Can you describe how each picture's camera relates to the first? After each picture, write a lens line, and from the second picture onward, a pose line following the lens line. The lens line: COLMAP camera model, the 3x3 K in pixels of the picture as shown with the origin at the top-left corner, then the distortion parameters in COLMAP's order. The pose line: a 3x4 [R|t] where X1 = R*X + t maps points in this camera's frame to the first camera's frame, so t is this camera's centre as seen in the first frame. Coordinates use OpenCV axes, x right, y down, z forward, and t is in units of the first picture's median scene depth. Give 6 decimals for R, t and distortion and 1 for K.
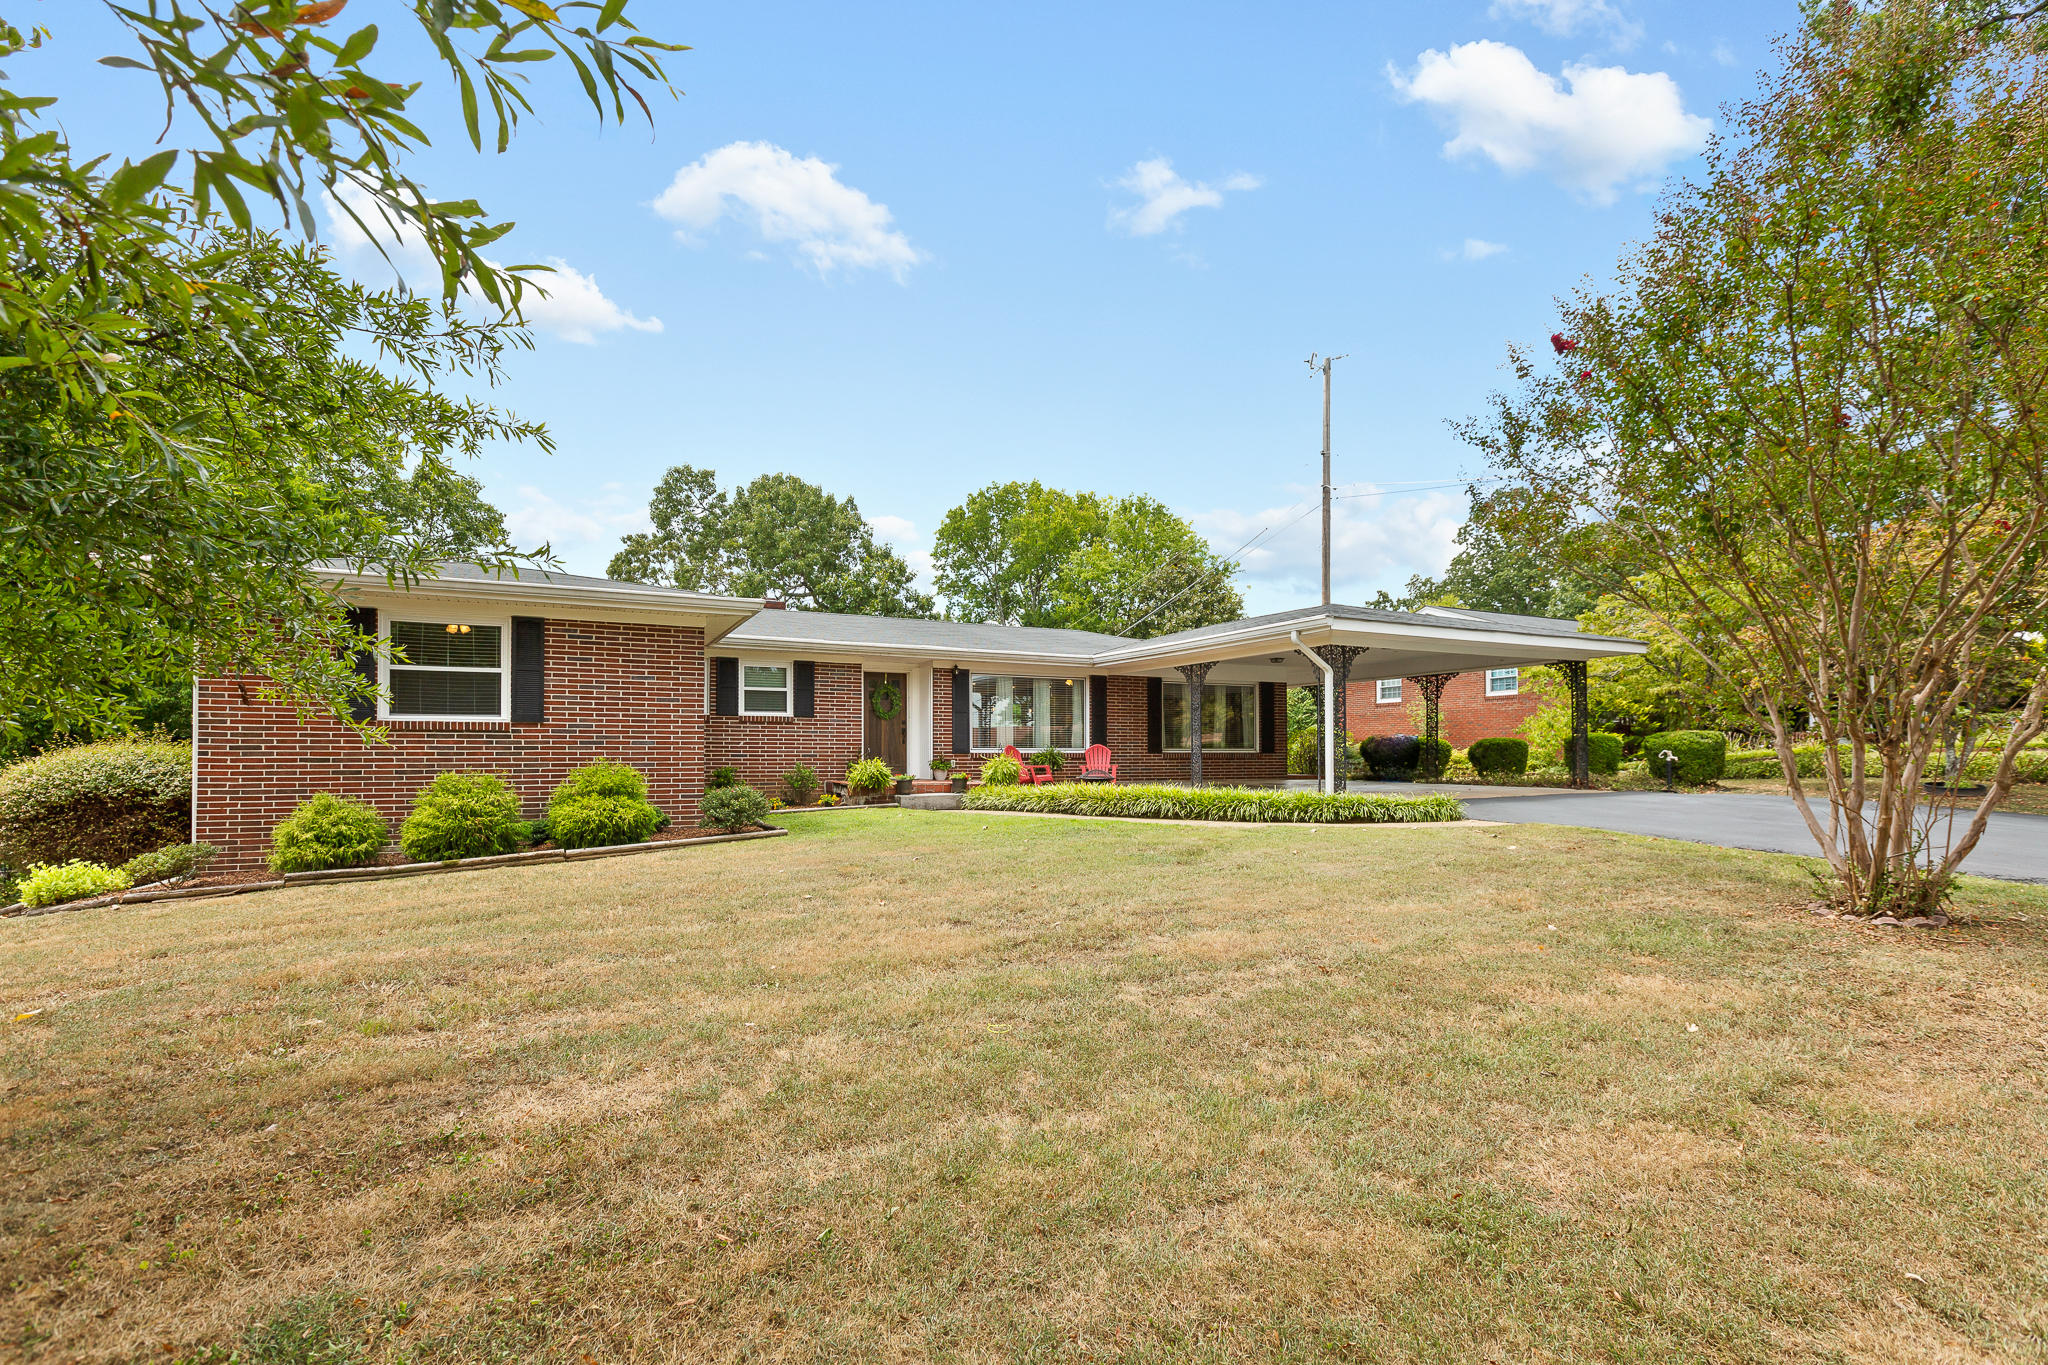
lens RADIAL K [[897.4, 0, 1022.2], [0, 897.4, 697.3], [0, 0, 1]] dist [-0.000529, 0.000057]
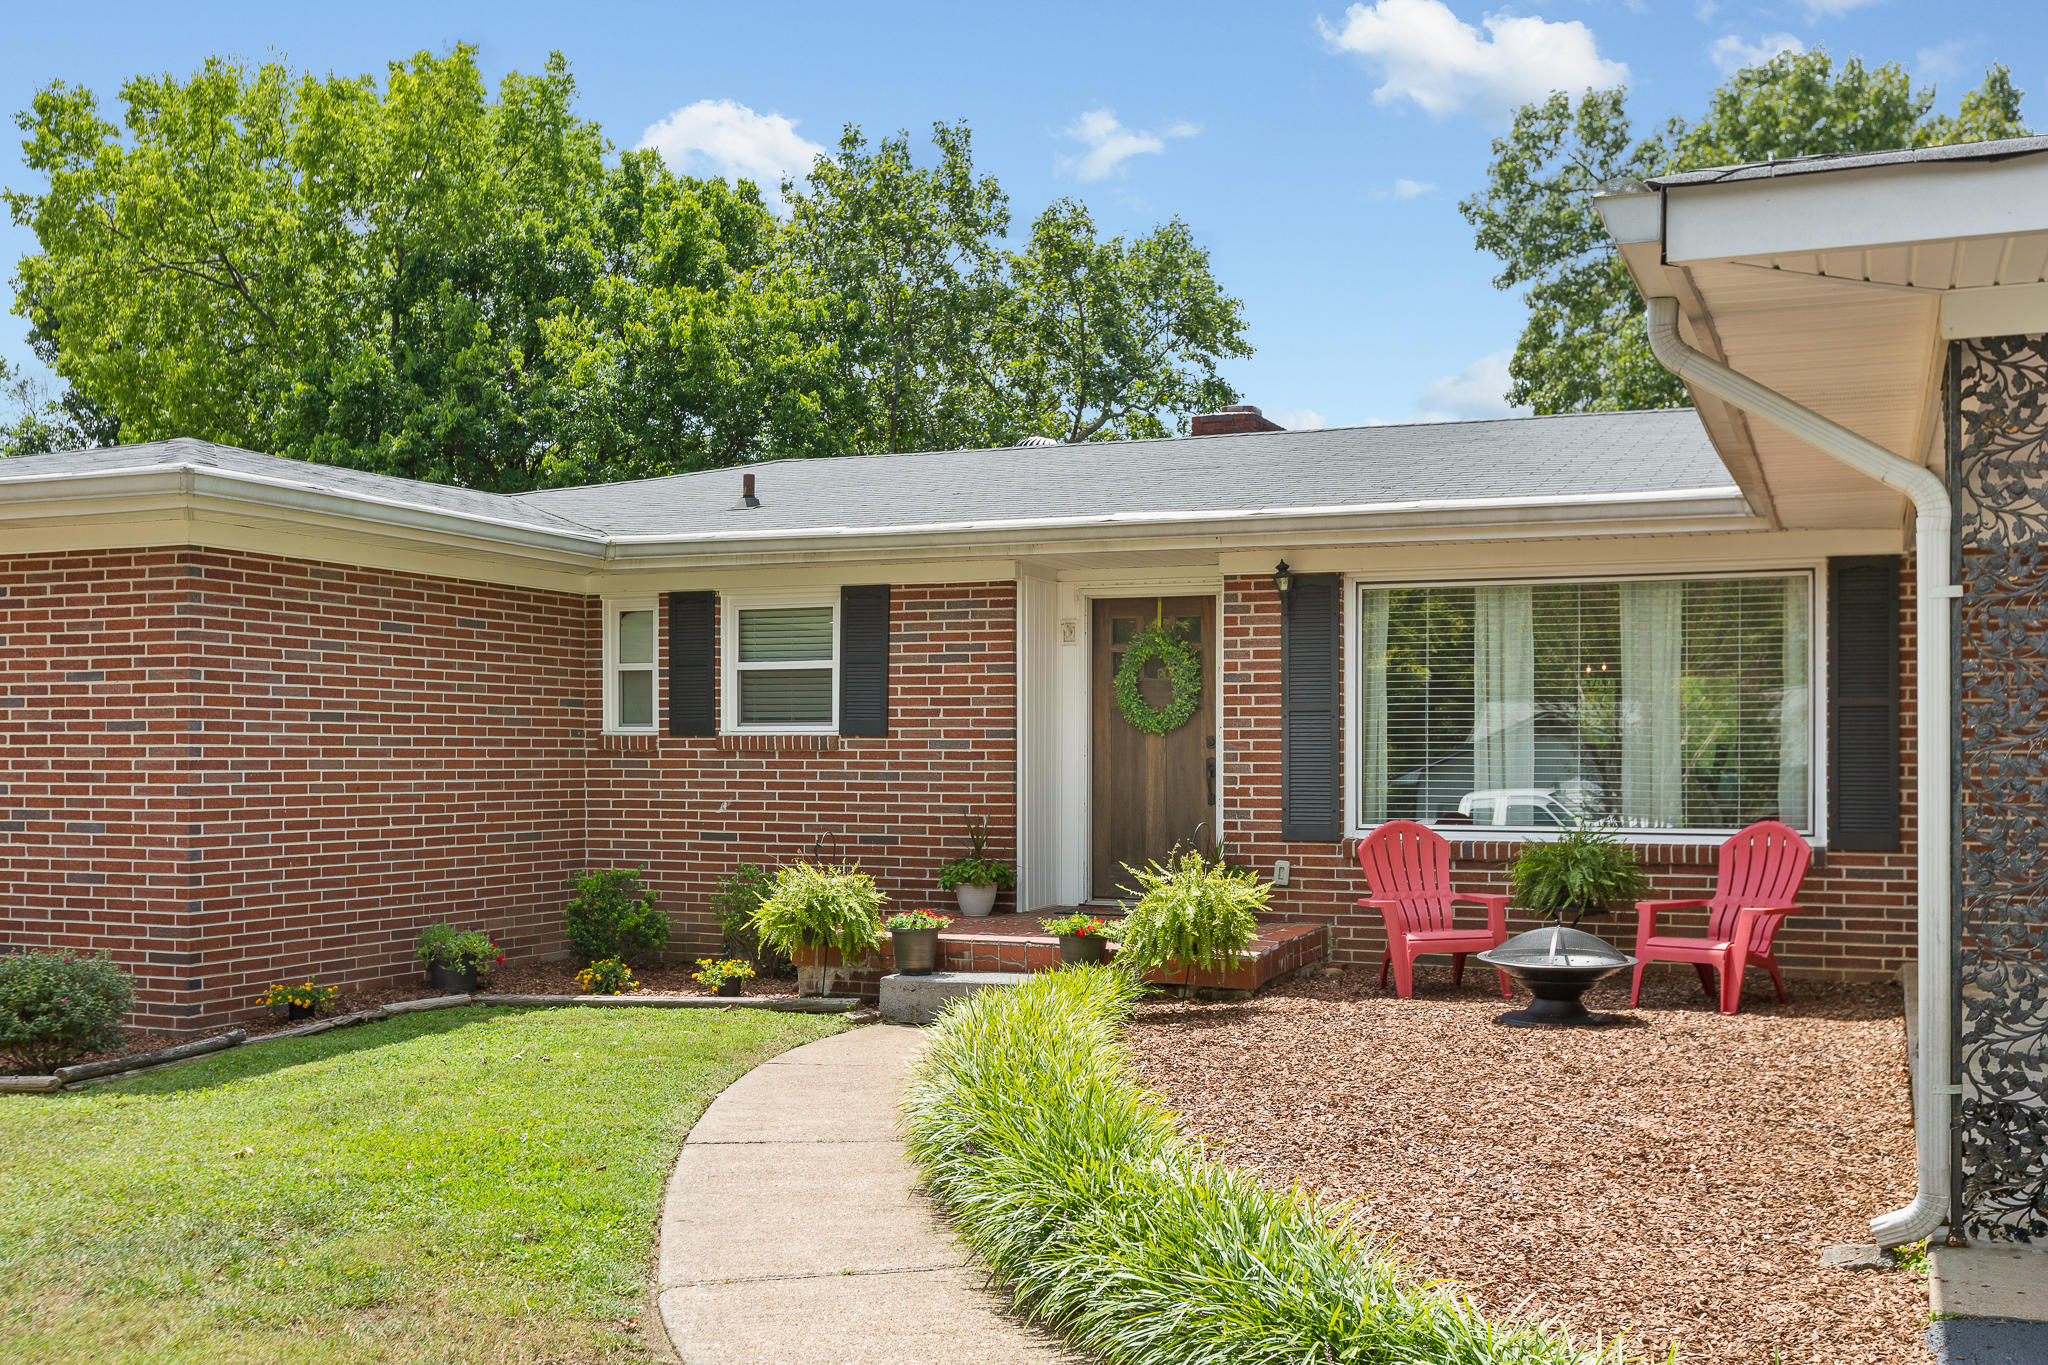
lens RADIAL K [[1981.1, 0, 983.8], [0, 1981.1, 719.4], [0, 0, 1]] dist [-0.005311, -0.015356]
pose [[0.668529, -0.012485, -0.743581, 0.396227], [0.046733, 0.998588, 0.025250, -0.003367], [0.742216, -0.051630, 0.668169, 0.476703]]
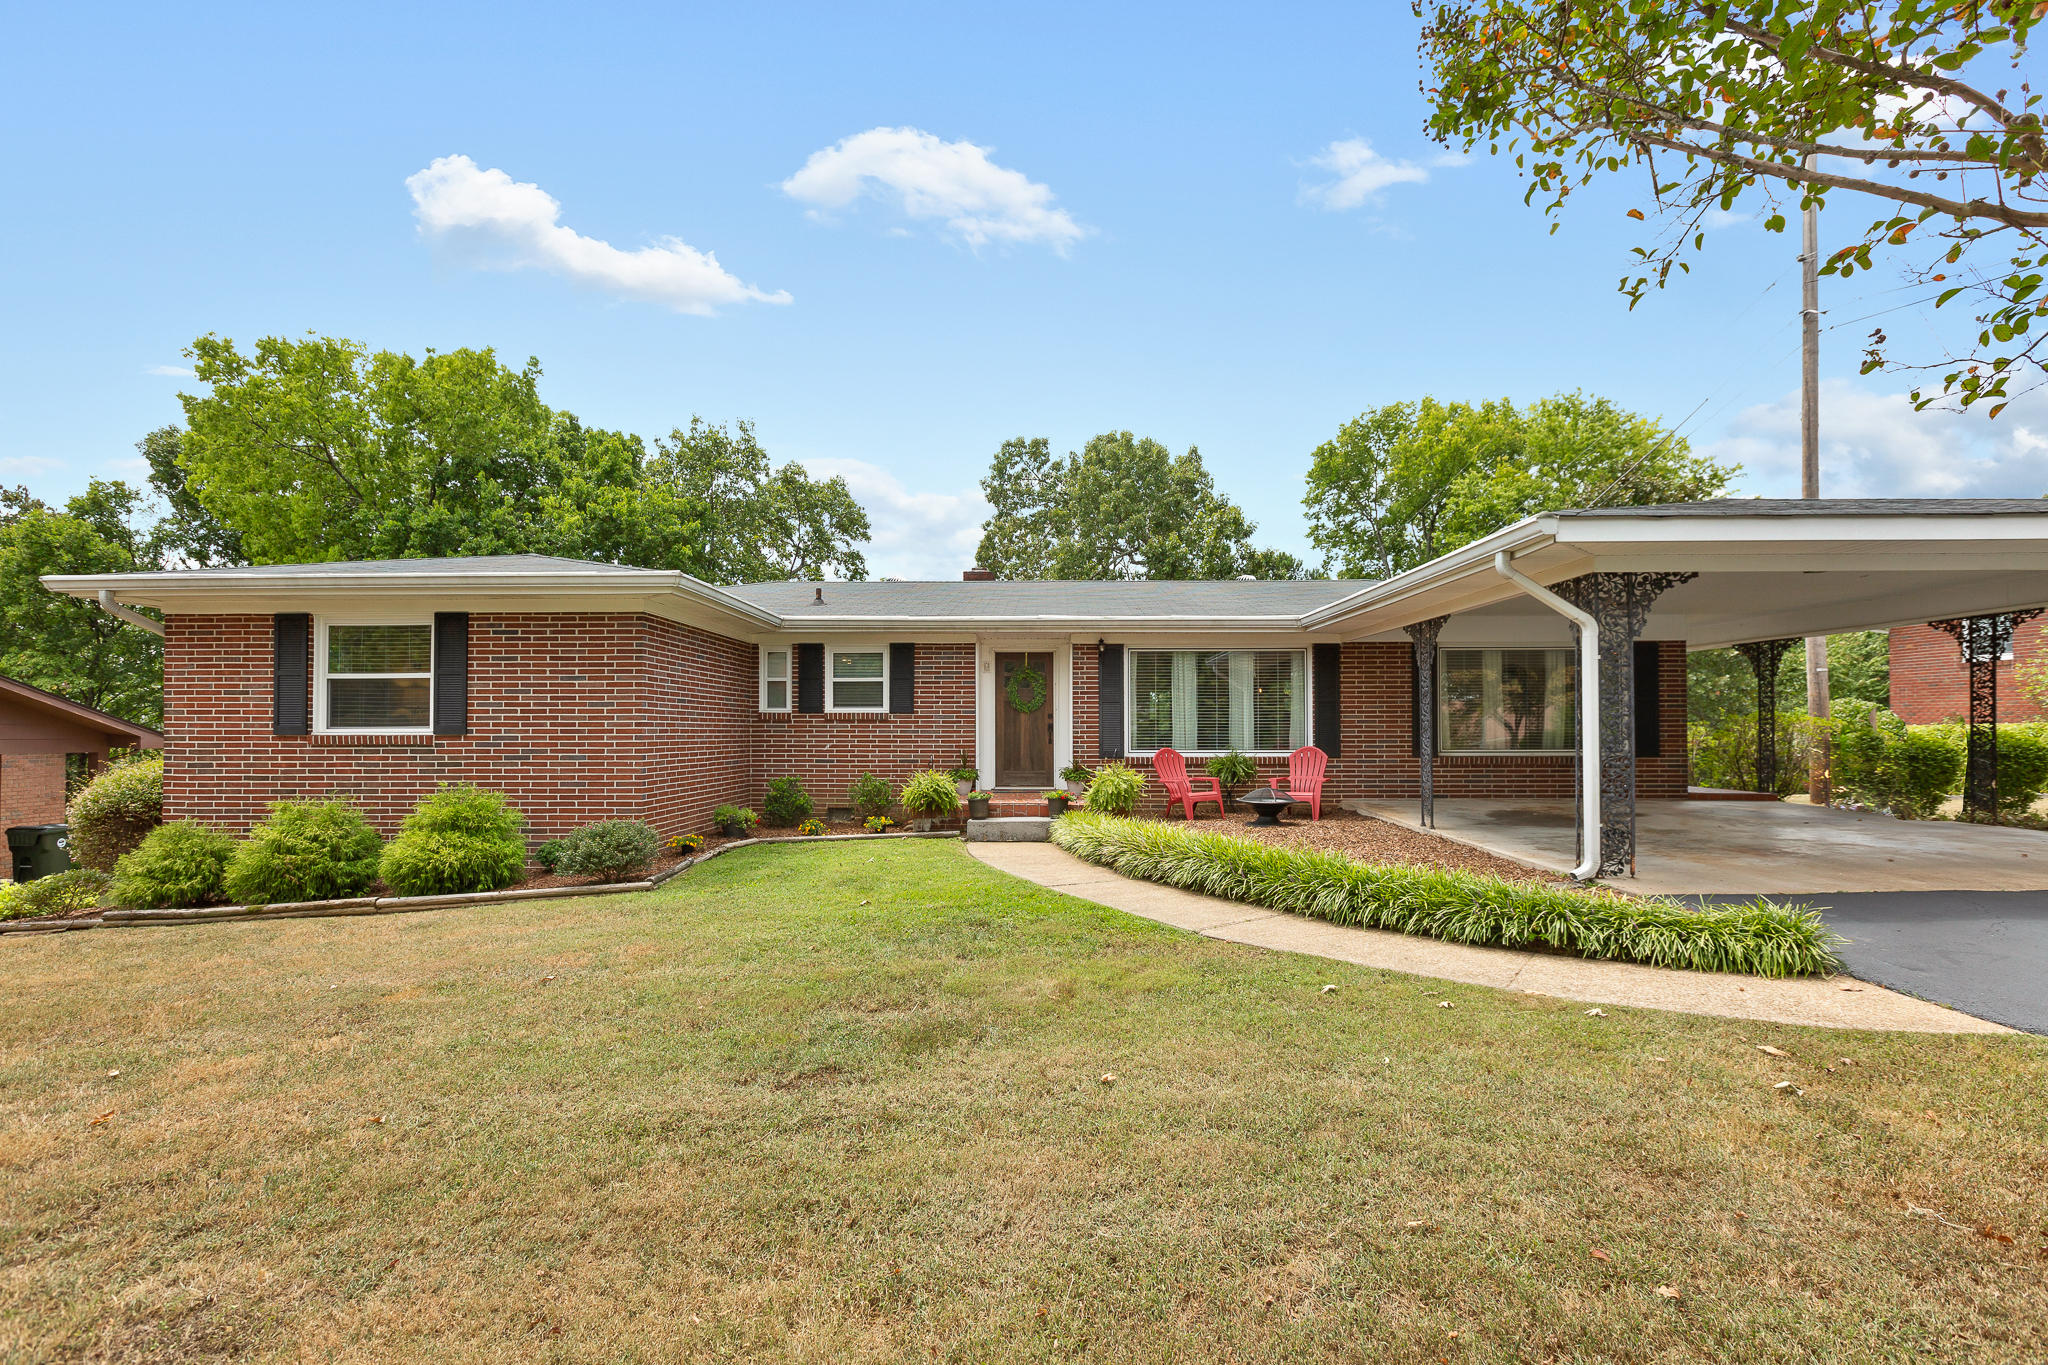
lens RADIAL K [[940.2, 0, 1024.0], [0, 940.2, 682.5], [0, 0, 1]] dist [0.004731, 0.000527]
pose [[0.892859, -0.024574, -0.449665, 0.230643], [0.030977, 0.999496, 0.006886, -0.007571], [0.449270, -0.020077, 0.893171, 0.290002]]
